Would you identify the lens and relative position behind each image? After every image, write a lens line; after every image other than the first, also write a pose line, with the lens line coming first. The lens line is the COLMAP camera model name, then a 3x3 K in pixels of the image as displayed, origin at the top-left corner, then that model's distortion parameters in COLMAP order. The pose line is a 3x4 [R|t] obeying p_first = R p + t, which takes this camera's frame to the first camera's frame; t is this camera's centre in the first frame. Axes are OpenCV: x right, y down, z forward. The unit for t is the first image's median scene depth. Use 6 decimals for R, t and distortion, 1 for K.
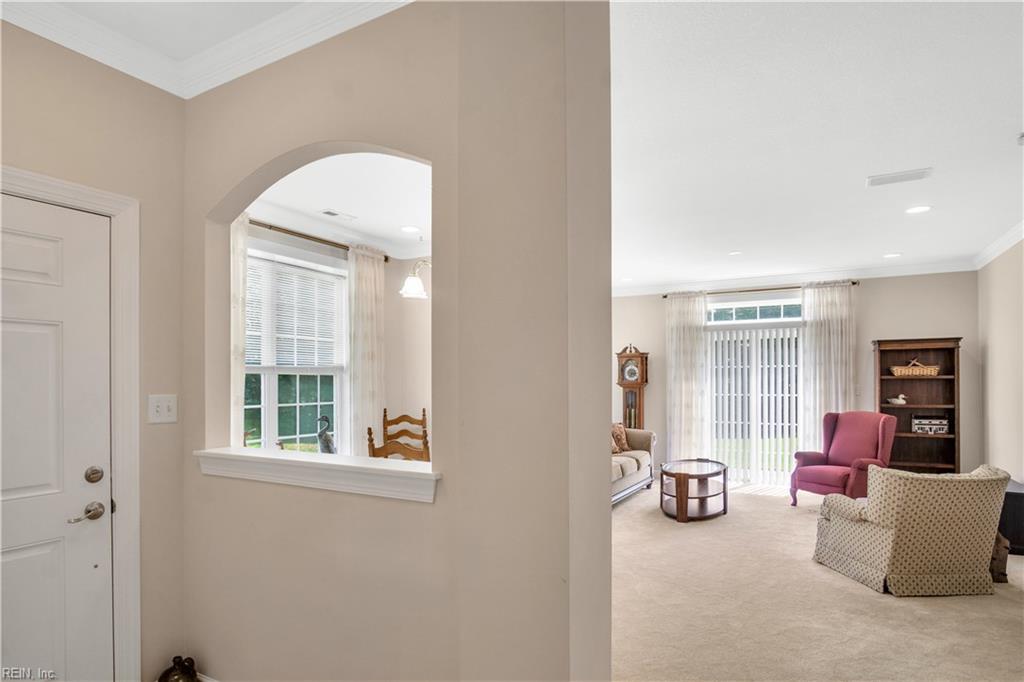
lens RADIAL K [[575.8, 0, 519.2], [0, 575.8, 371.3], [0, 0, 1]] dist [-0.017442, 0.004910]
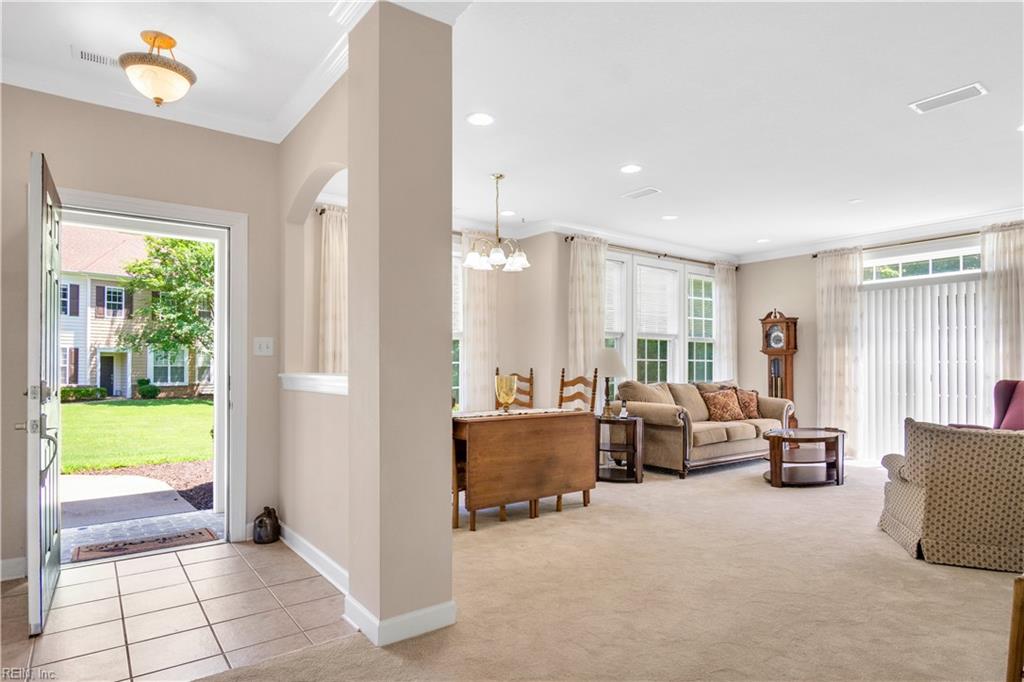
lens RADIAL K [[575.8, 0, 512.0], [0, 575.8, 359.5], [0, 0, 1]] dist [-0.017442, 0.004910]
pose [[0.911265, -0.002722, -0.411811, 0.236673], [0.005898, 0.999962, 0.006441, 0.034185], [0.411778, -0.008298, 0.911247, -0.051838]]
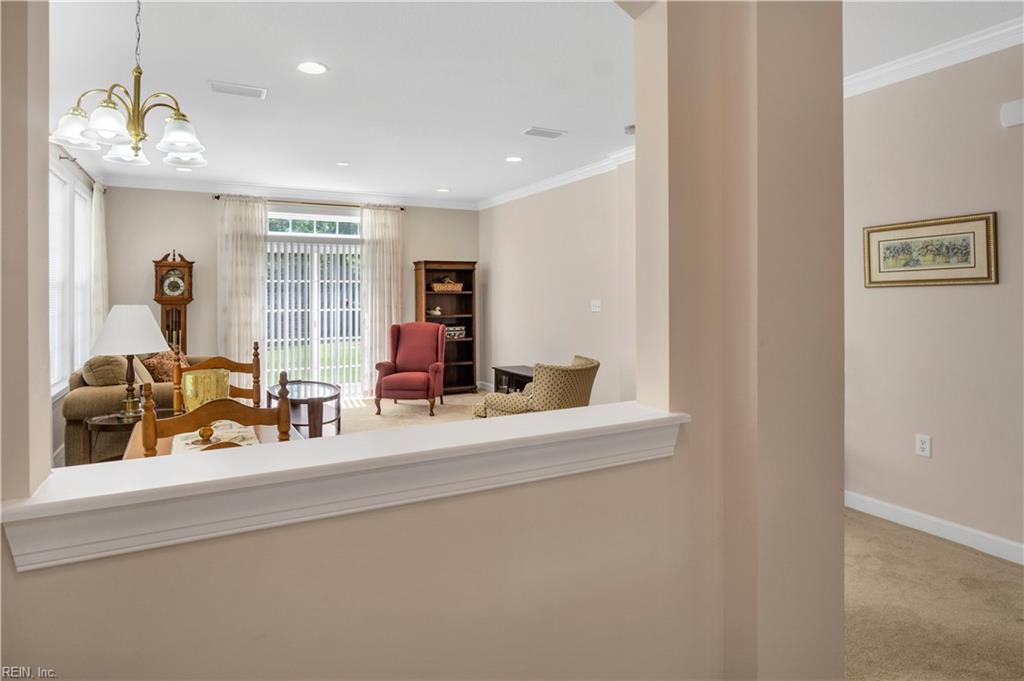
lens RADIAL K [[575.8, 0, 484.5], [0, 575.8, 292.0], [0, 0, 1]] dist [-0.017442, 0.004910]
pose [[0.576510, 0.002491, 0.817086, -0.267076], [-0.011729, 0.999918, 0.005227, 0.001844], [-0.817006, -0.012597, 0.576492, 0.229747]]
